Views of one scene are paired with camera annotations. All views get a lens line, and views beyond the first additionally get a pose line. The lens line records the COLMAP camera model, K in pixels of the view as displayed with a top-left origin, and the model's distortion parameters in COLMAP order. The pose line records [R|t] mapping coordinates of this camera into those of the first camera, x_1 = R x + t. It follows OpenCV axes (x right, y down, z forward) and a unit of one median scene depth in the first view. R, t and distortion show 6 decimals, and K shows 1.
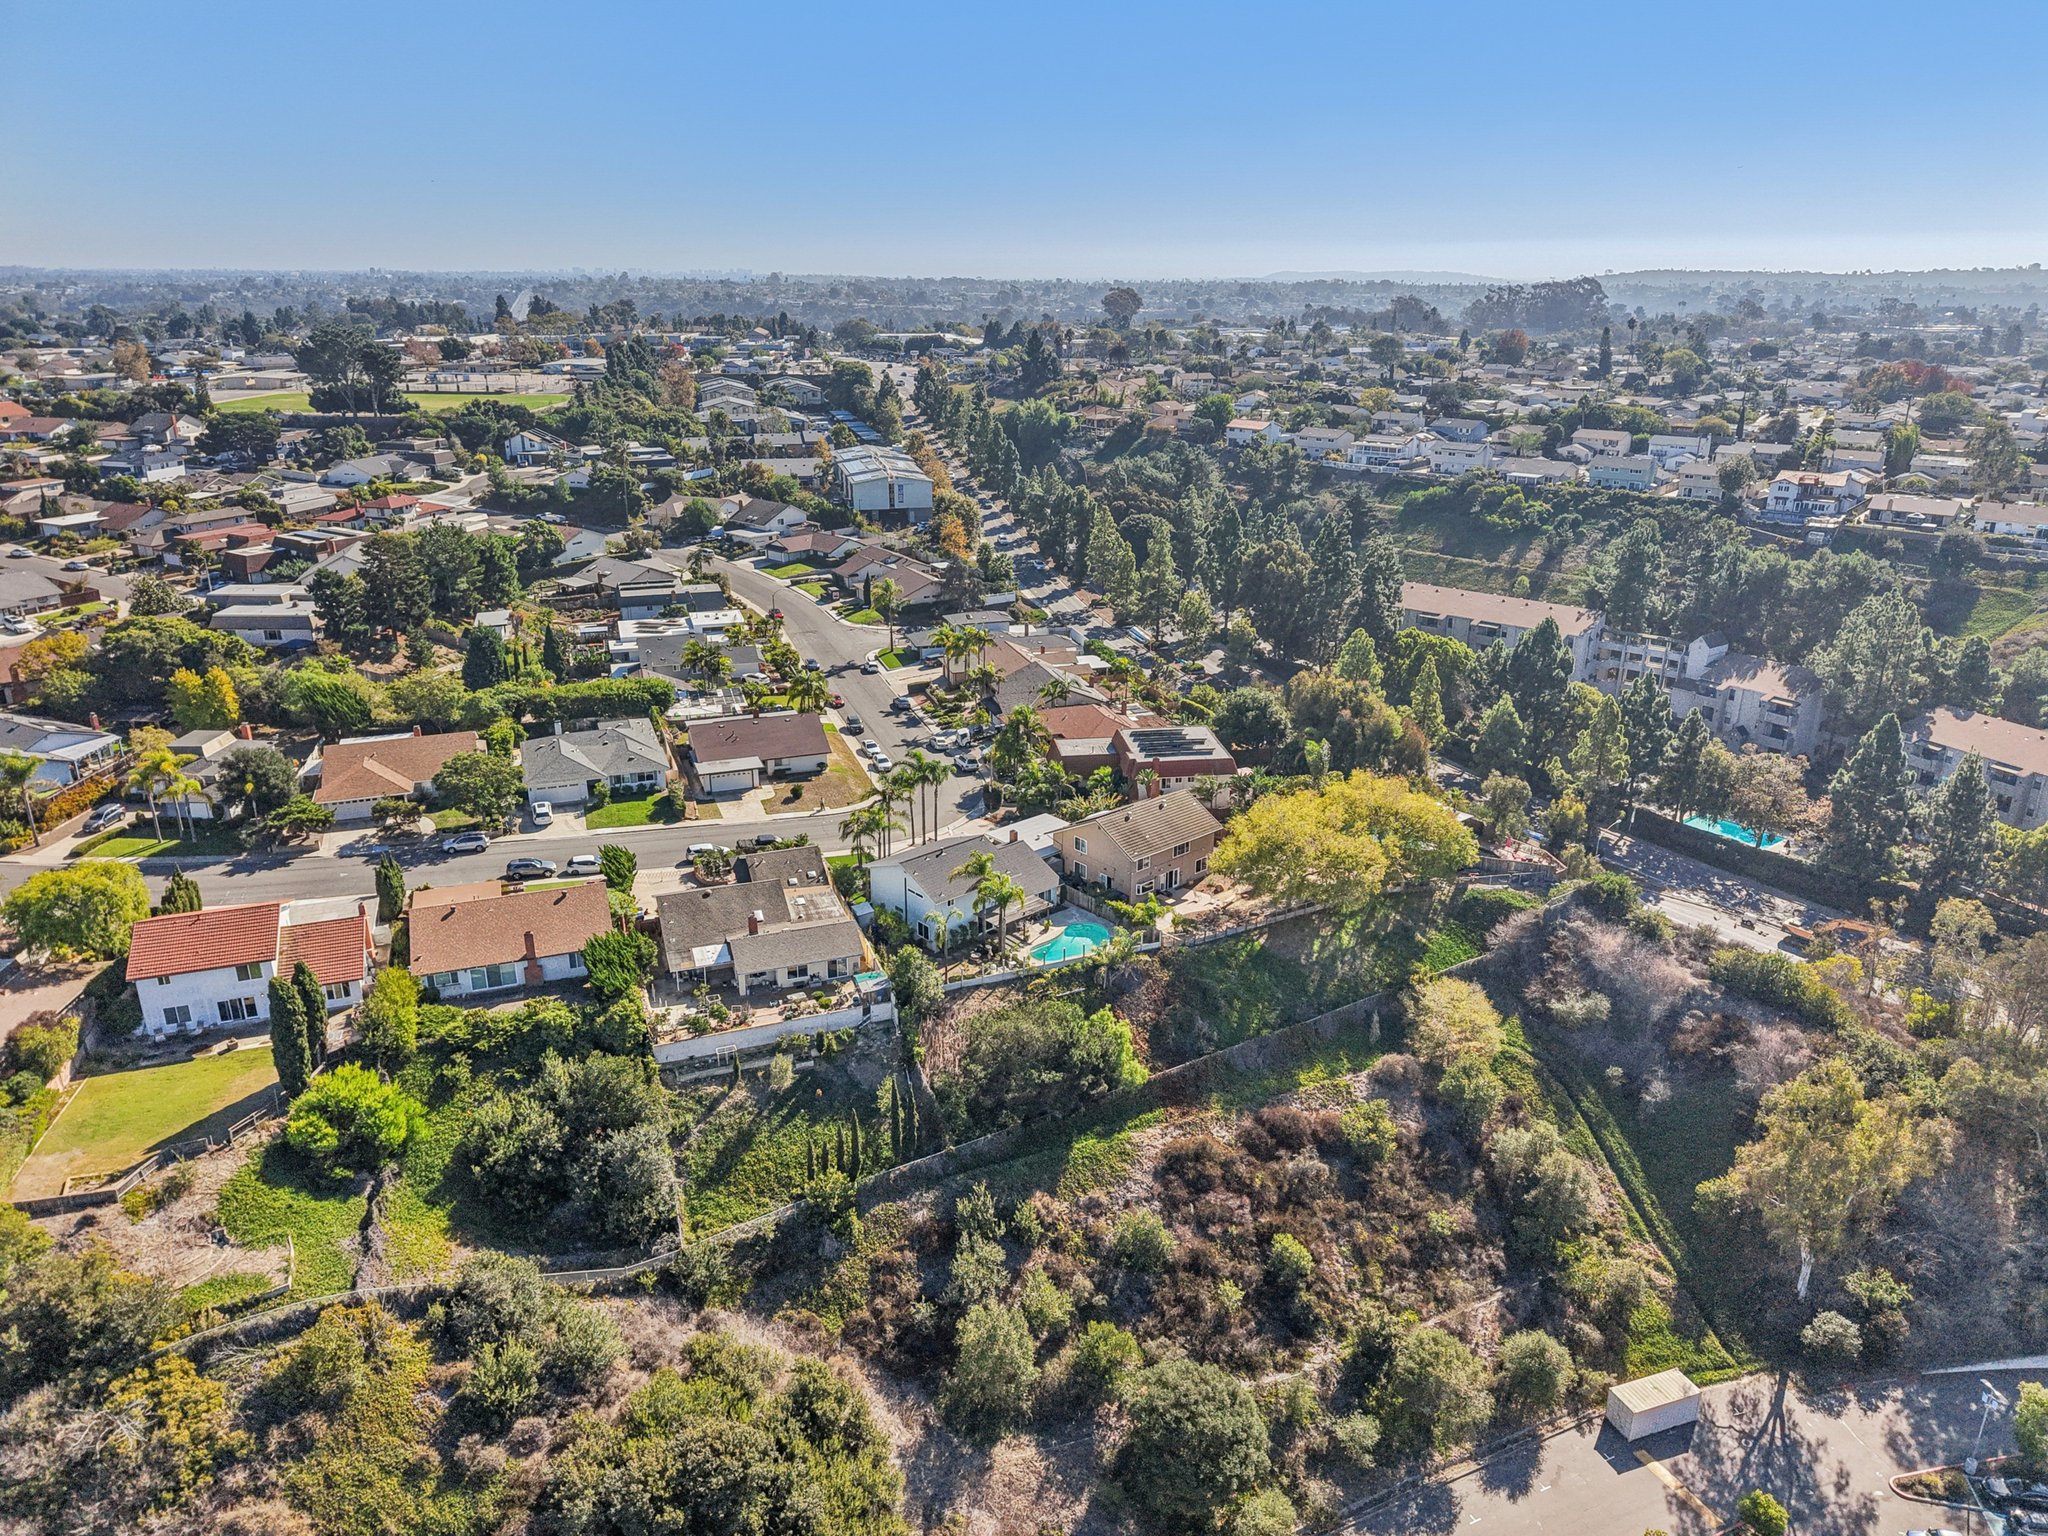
lens RADIAL K [[1438.8, 0, 1020.6], [0, 1438.8, 769.1], [0, 0, 1]] dist [0.024884, -0.035589]
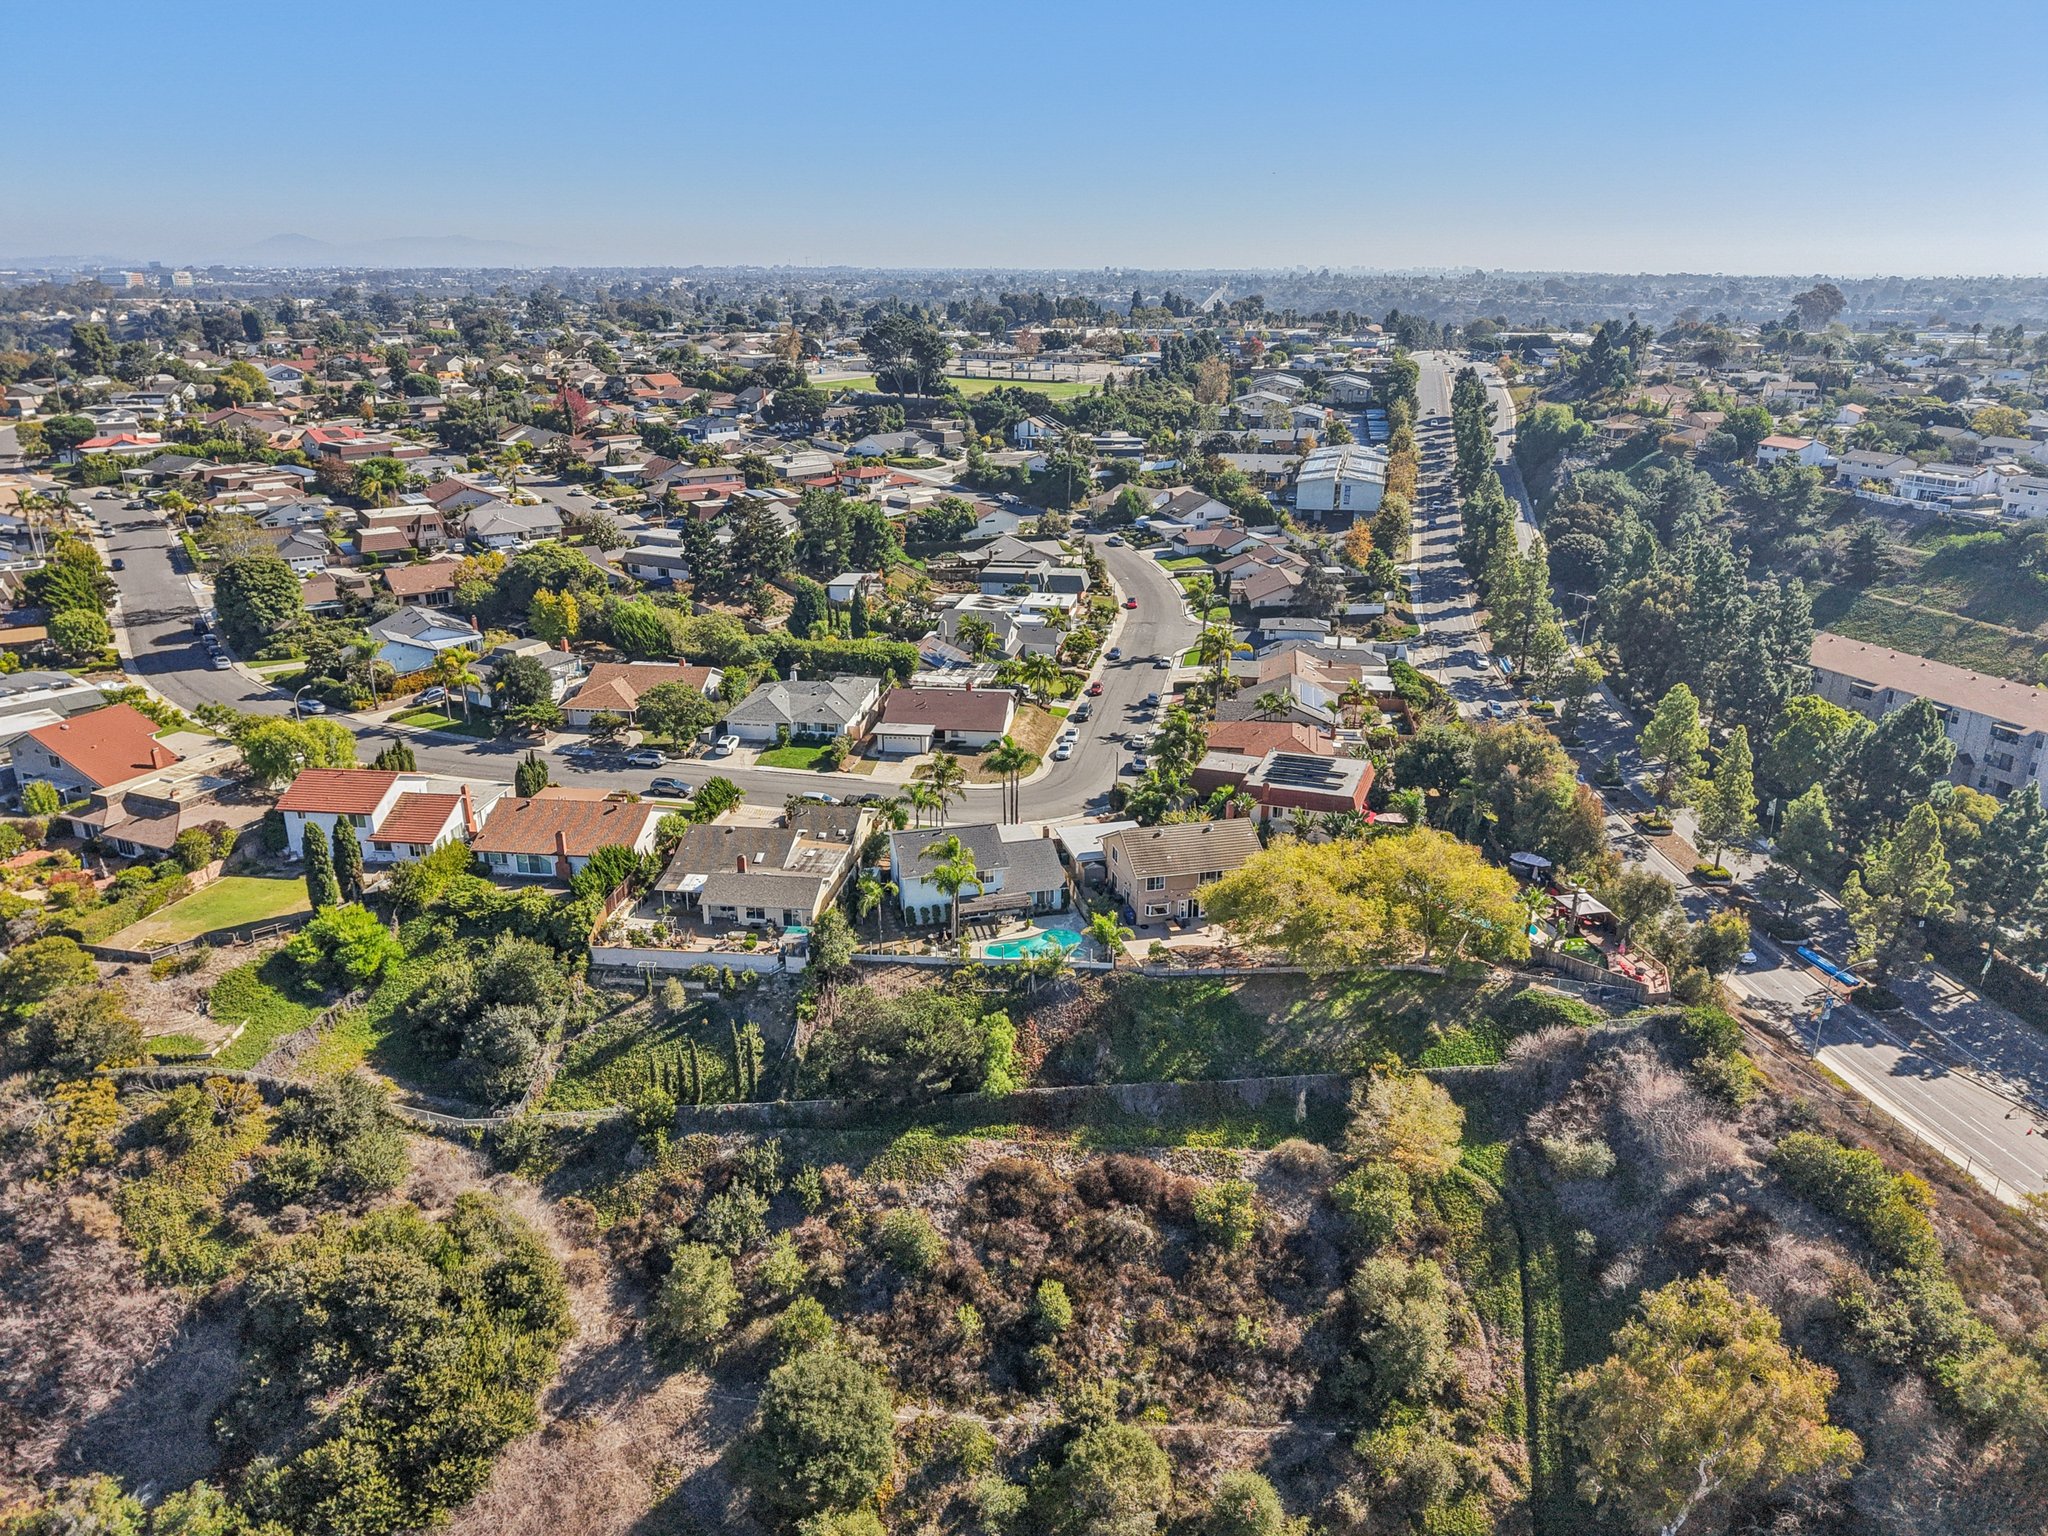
lens RADIAL K [[1438.8, 0, 1012.4], [0, 1438.8, 775.1], [0, 0, 1]] dist [0.024884, -0.035589]
pose [[0.880081, 0.154592, -0.448953, 0.486515], [-0.152632, 0.987440, 0.040810, -0.034354], [0.449623, 0.032609, 0.892623, 0.128880]]
